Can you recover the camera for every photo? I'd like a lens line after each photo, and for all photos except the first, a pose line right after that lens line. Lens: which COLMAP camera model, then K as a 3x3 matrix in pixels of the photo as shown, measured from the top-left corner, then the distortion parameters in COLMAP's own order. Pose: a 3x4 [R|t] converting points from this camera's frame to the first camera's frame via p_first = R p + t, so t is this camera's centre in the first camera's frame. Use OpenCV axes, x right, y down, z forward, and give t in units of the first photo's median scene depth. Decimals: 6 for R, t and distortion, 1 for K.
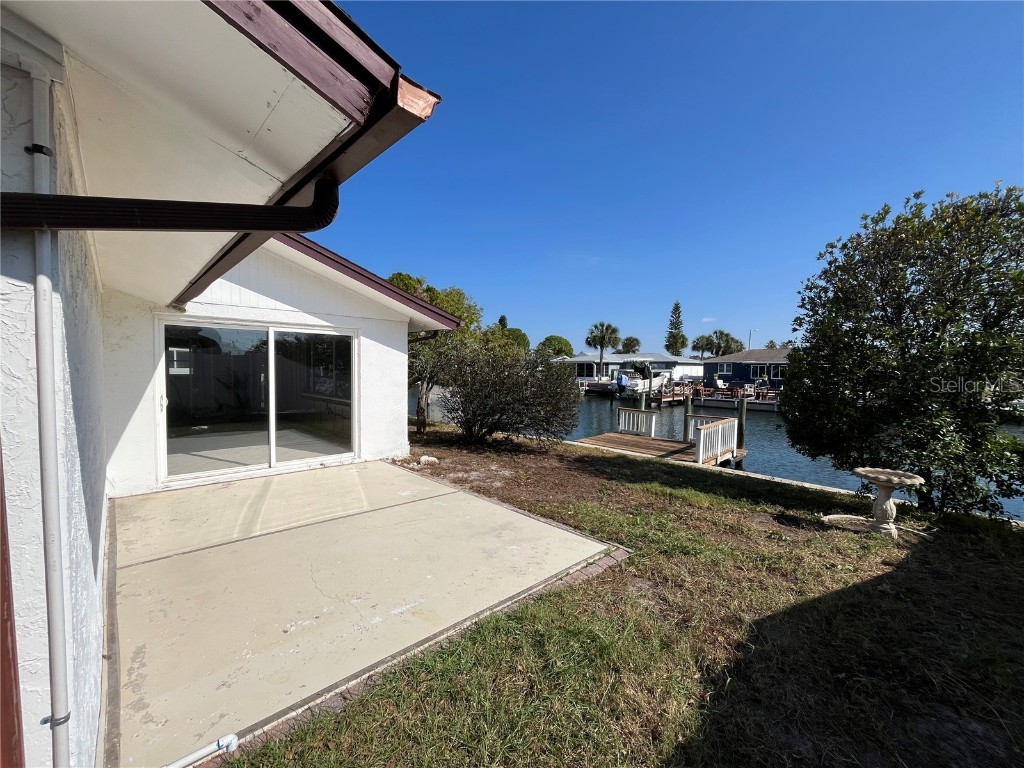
lens RADIAL K [[412.7, 0, 509.5], [0, 412.7, 386.5], [0, 0, 1]] dist [-0.006189, 0.000976]
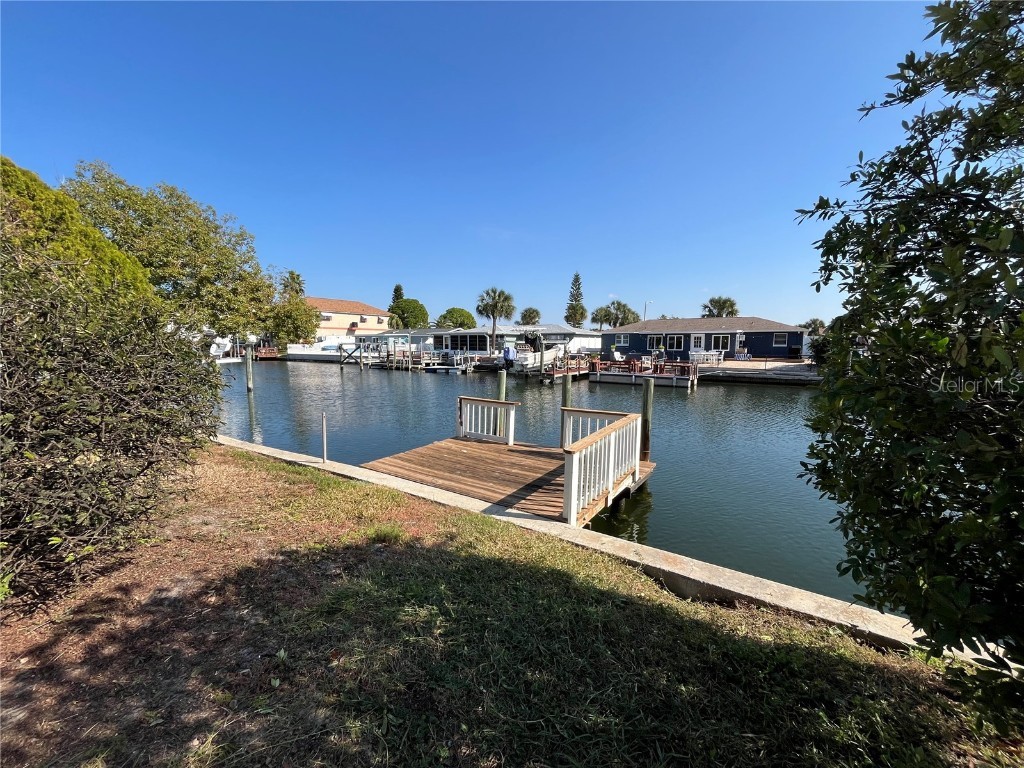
lens RADIAL K [[412.7, 0, 513.0], [0, 412.7, 384.4], [0, 0, 1]] dist [-0.006189, 0.000976]
pose [[0.975126, -0.029305, 0.219706, 0.064468], [0.017118, 0.998218, 0.057169, -0.000247], [-0.220990, -0.051986, 0.973890, 0.122129]]
